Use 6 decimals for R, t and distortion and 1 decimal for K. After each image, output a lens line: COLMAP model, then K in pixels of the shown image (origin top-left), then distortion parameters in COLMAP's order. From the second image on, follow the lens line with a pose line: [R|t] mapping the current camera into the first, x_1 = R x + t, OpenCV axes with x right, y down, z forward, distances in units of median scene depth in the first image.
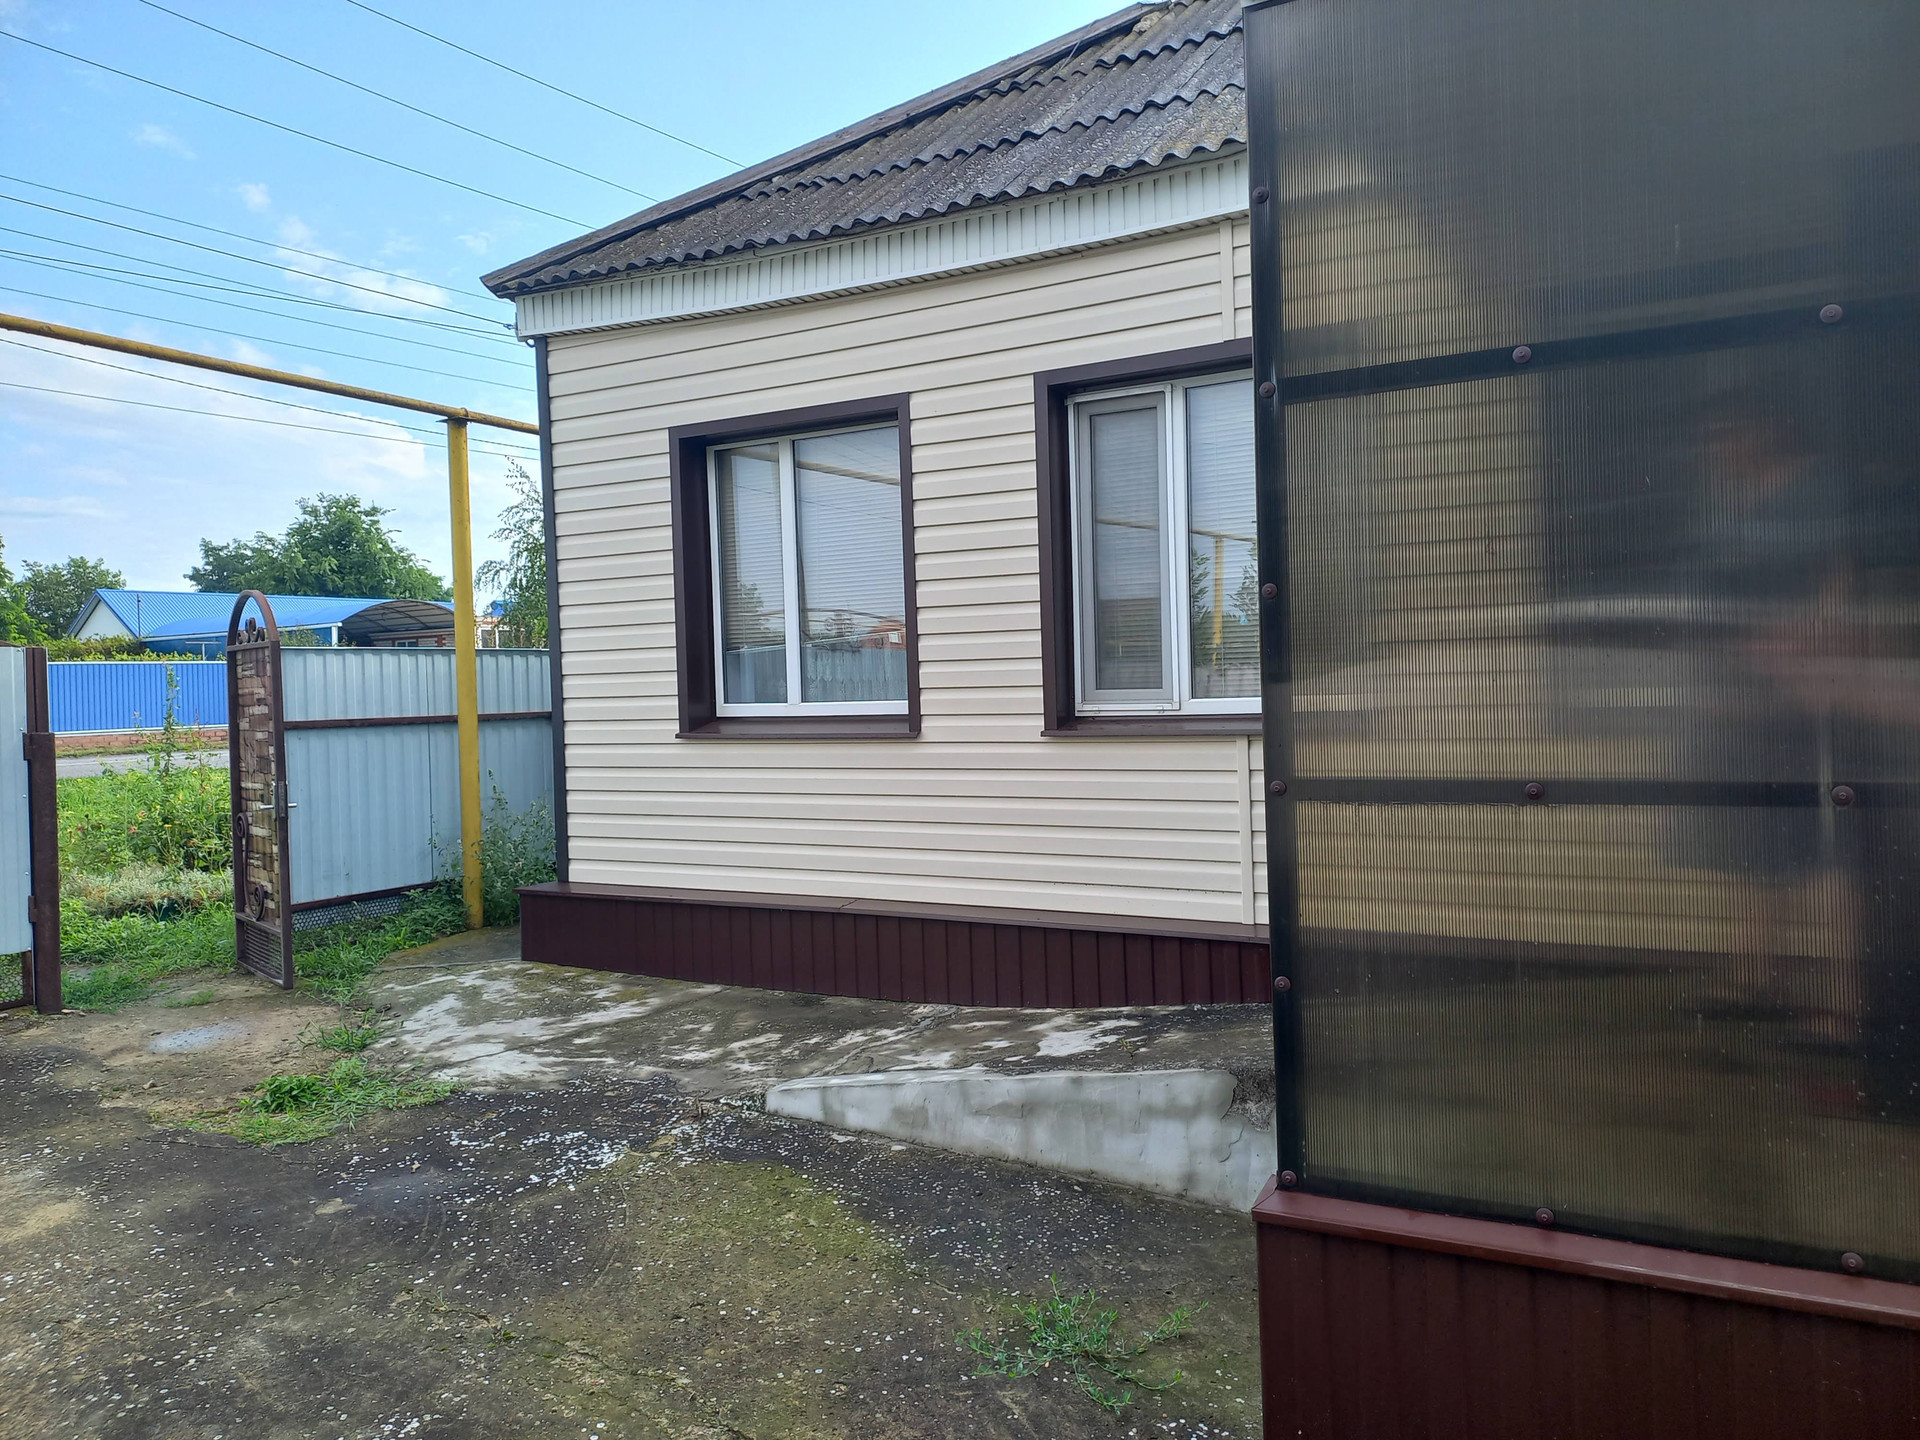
lens RADIAL K [[1432.2, 0, 978.9], [0, 1432.2, 731.0], [0, 0, 1]] dist [0.074545, -0.061397]
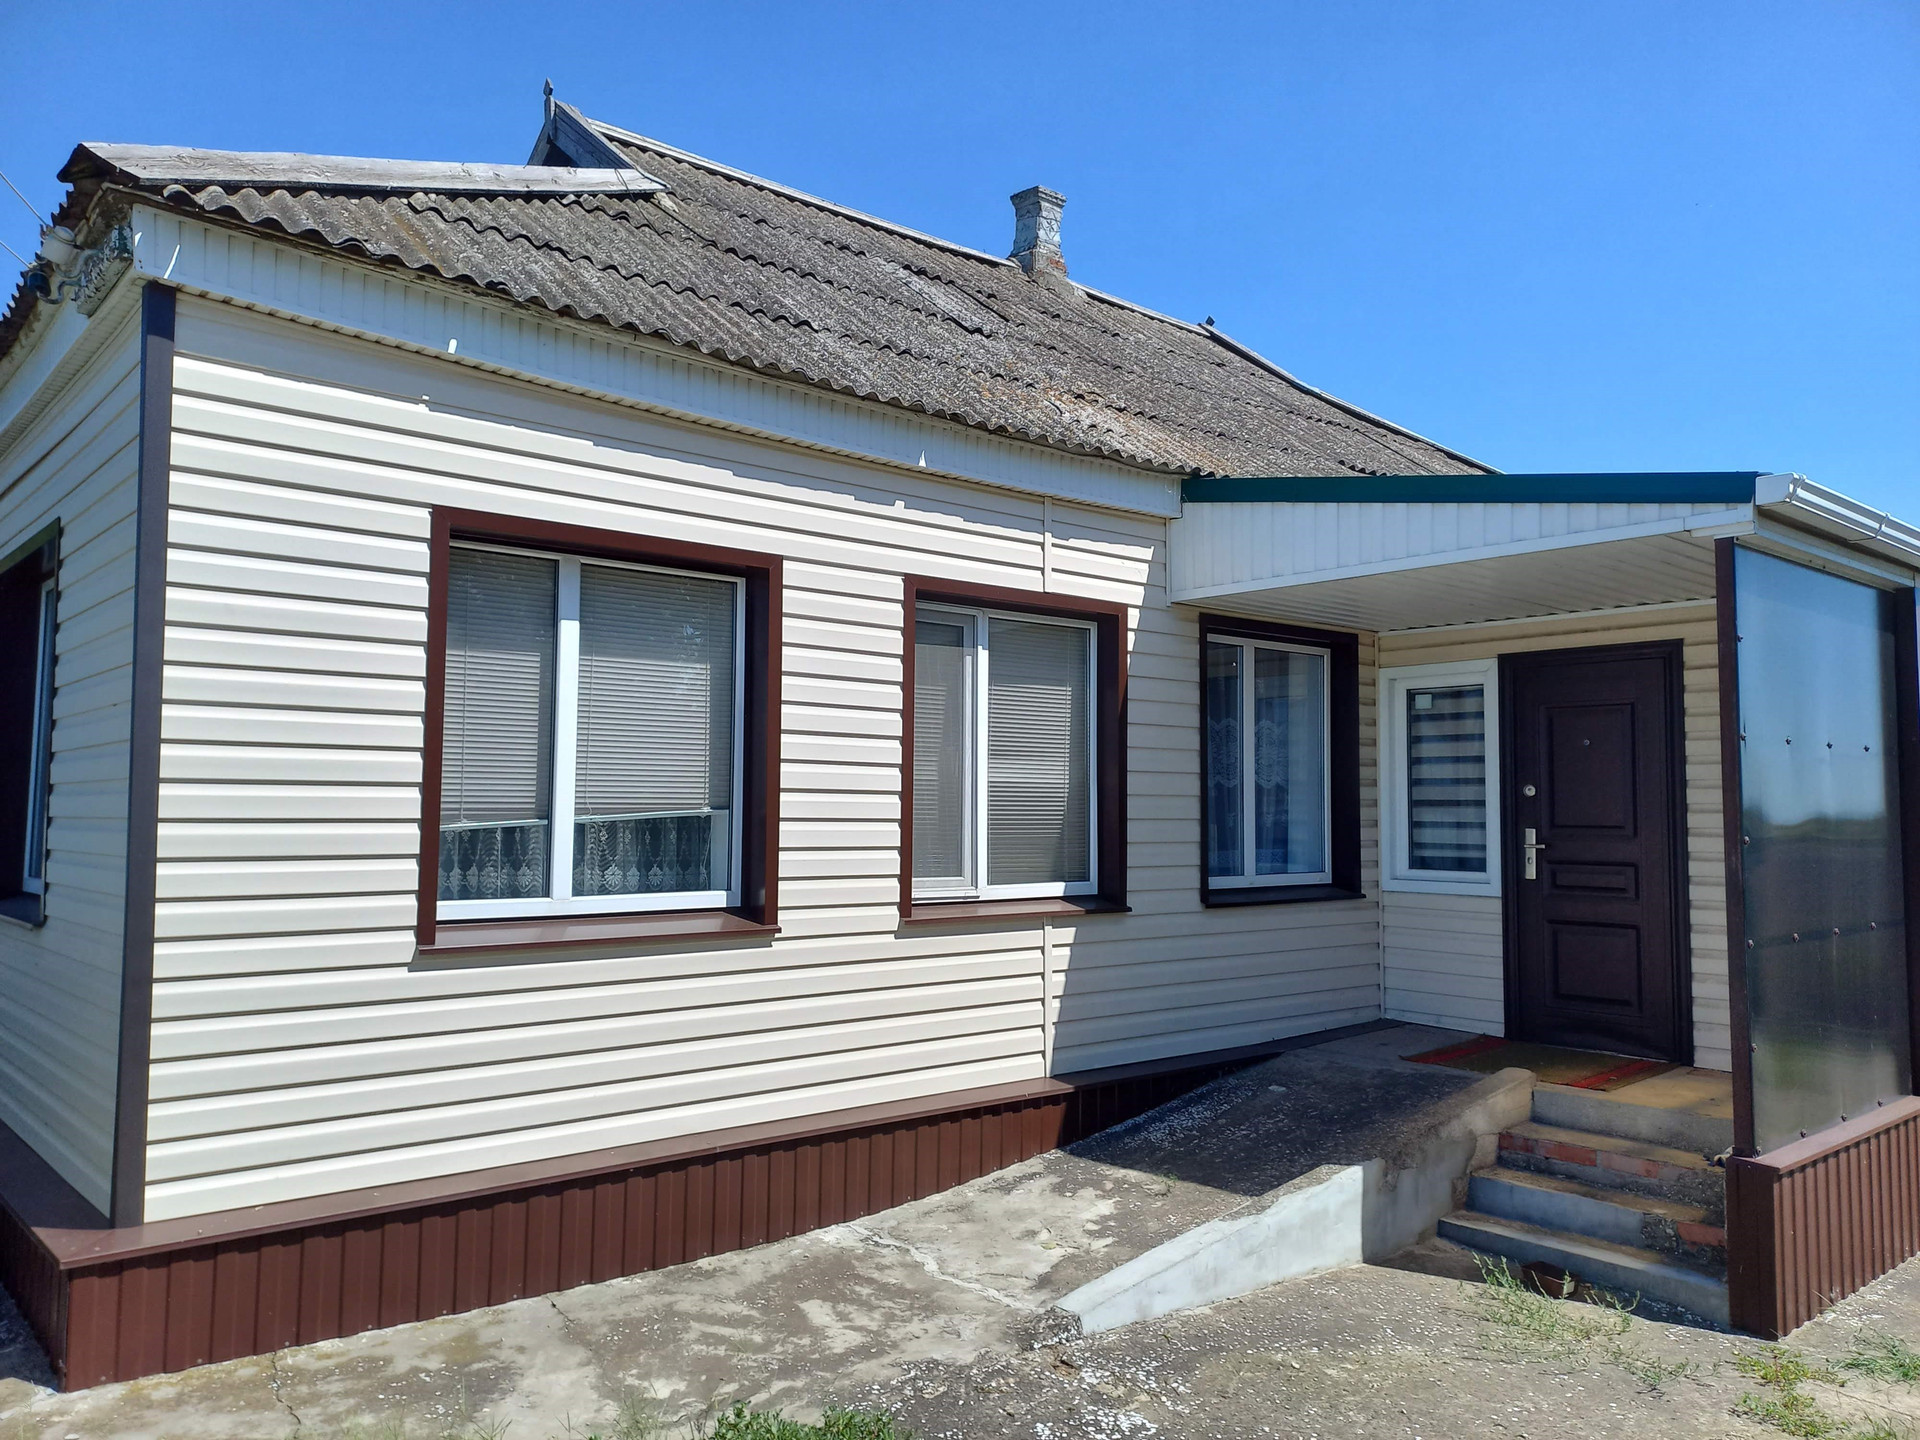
lens RADIAL K [[1432.2, 0, 953.5], [0, 1432.2, 730.9], [0, 0, 1]] dist [0.074545, -0.061397]
pose [[0.340399, 0.102156, 0.934715, -0.926715], [0.038542, 0.991729, -0.122423, -0.006345], [-0.939491, 0.077698, 0.333646, 0.637478]]
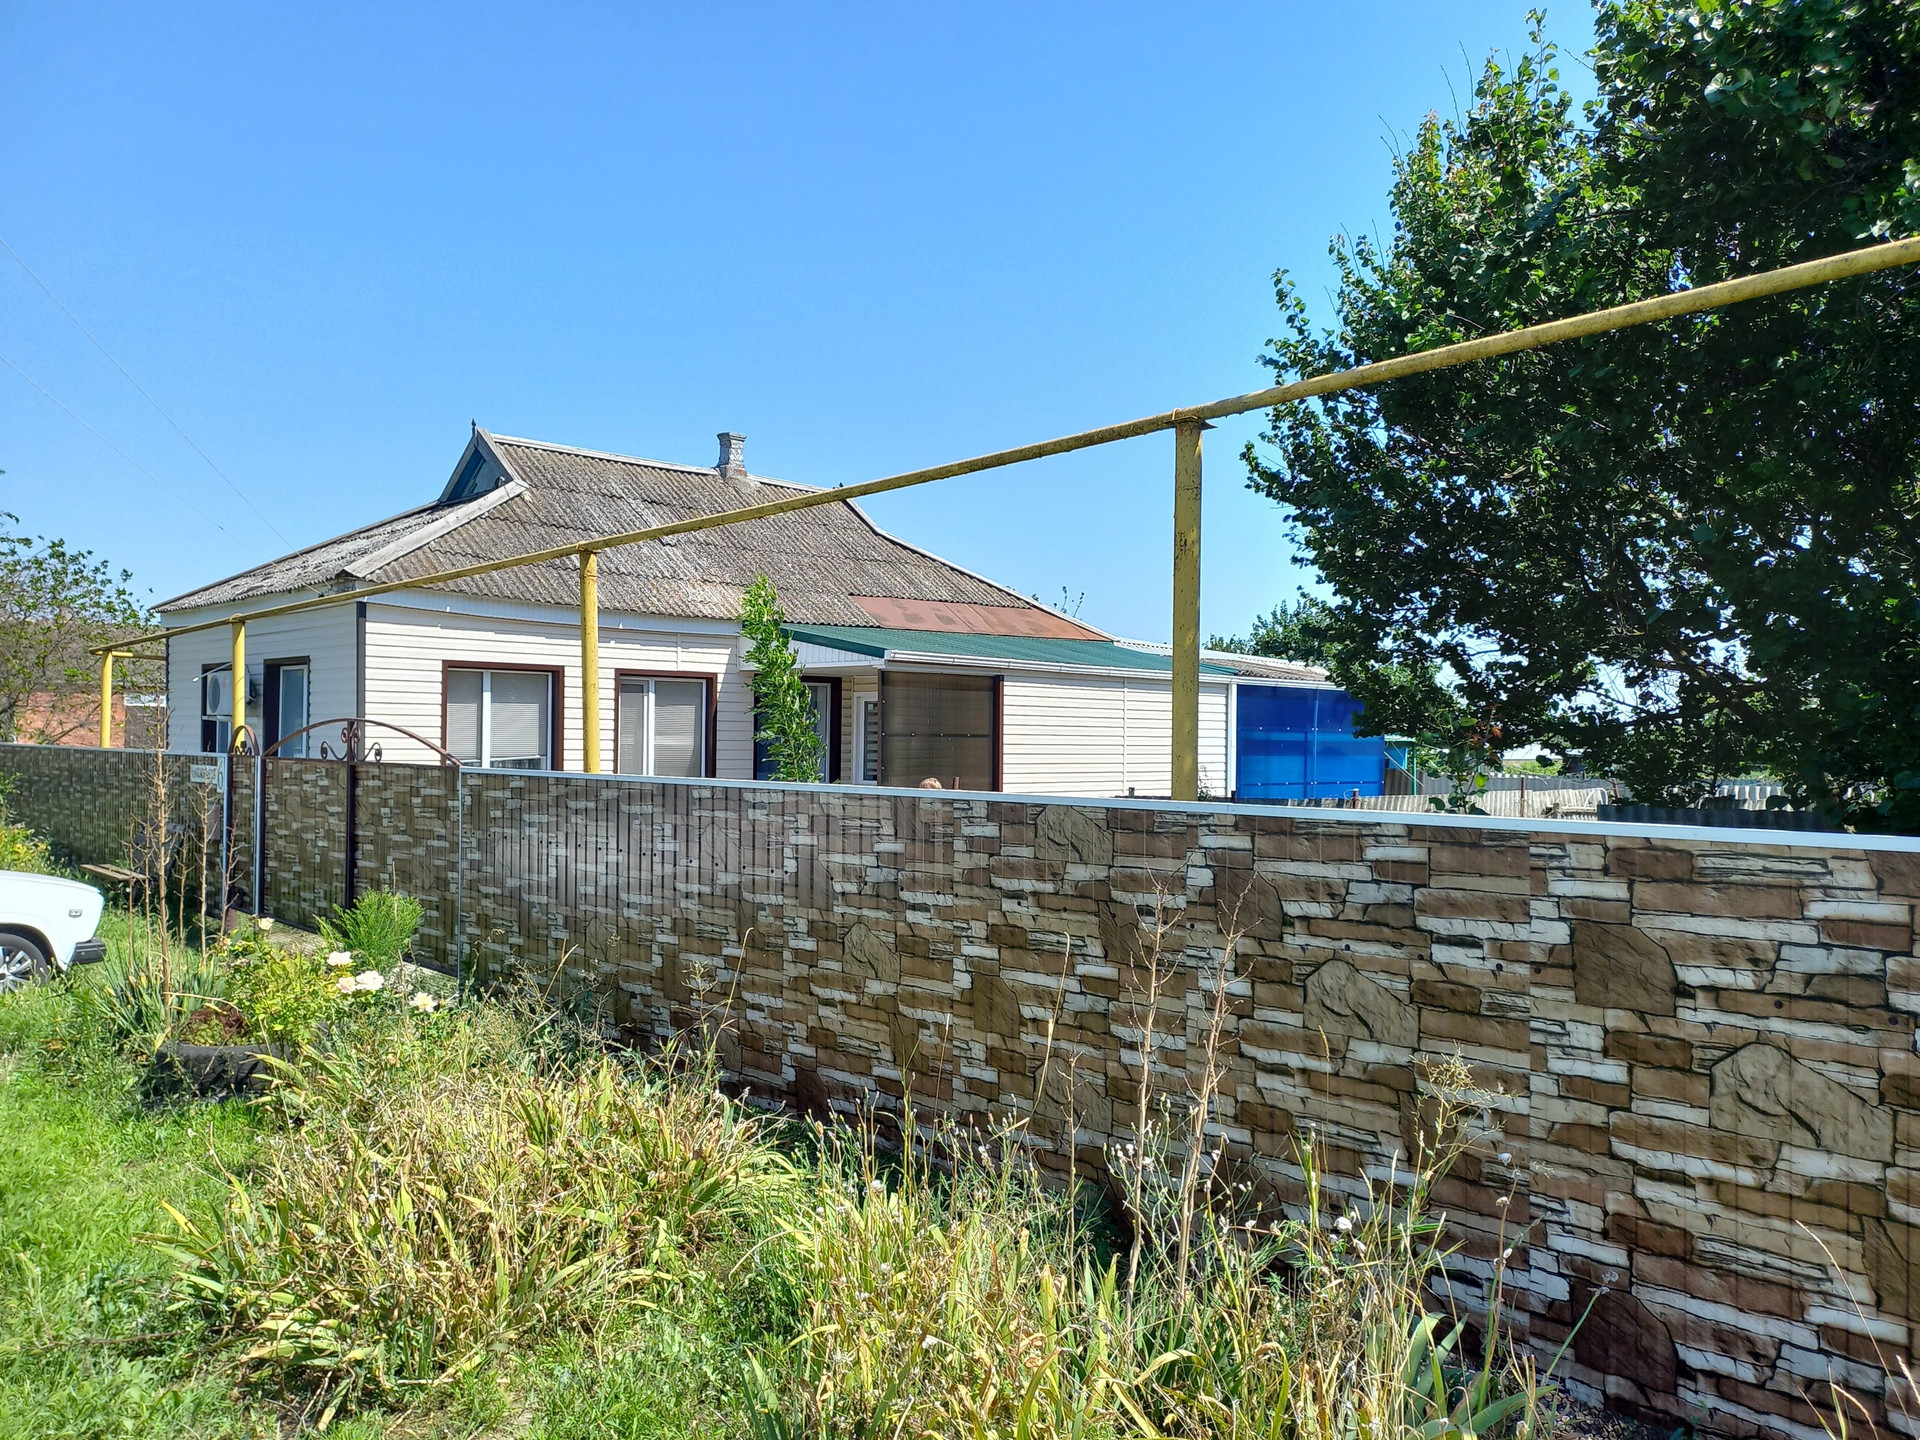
lens RADIAL K [[1432.2, 0, 970.5], [0, 1432.2, 737.5], [0, 0, 1]] dist [0.074545, -0.061397]
pose [[0.276871, 0.050861, 0.959560, -2.582274], [0.039602, 0.997146, -0.064280, 0.101233], [-0.960091, 0.055798, 0.274066, -0.493892]]
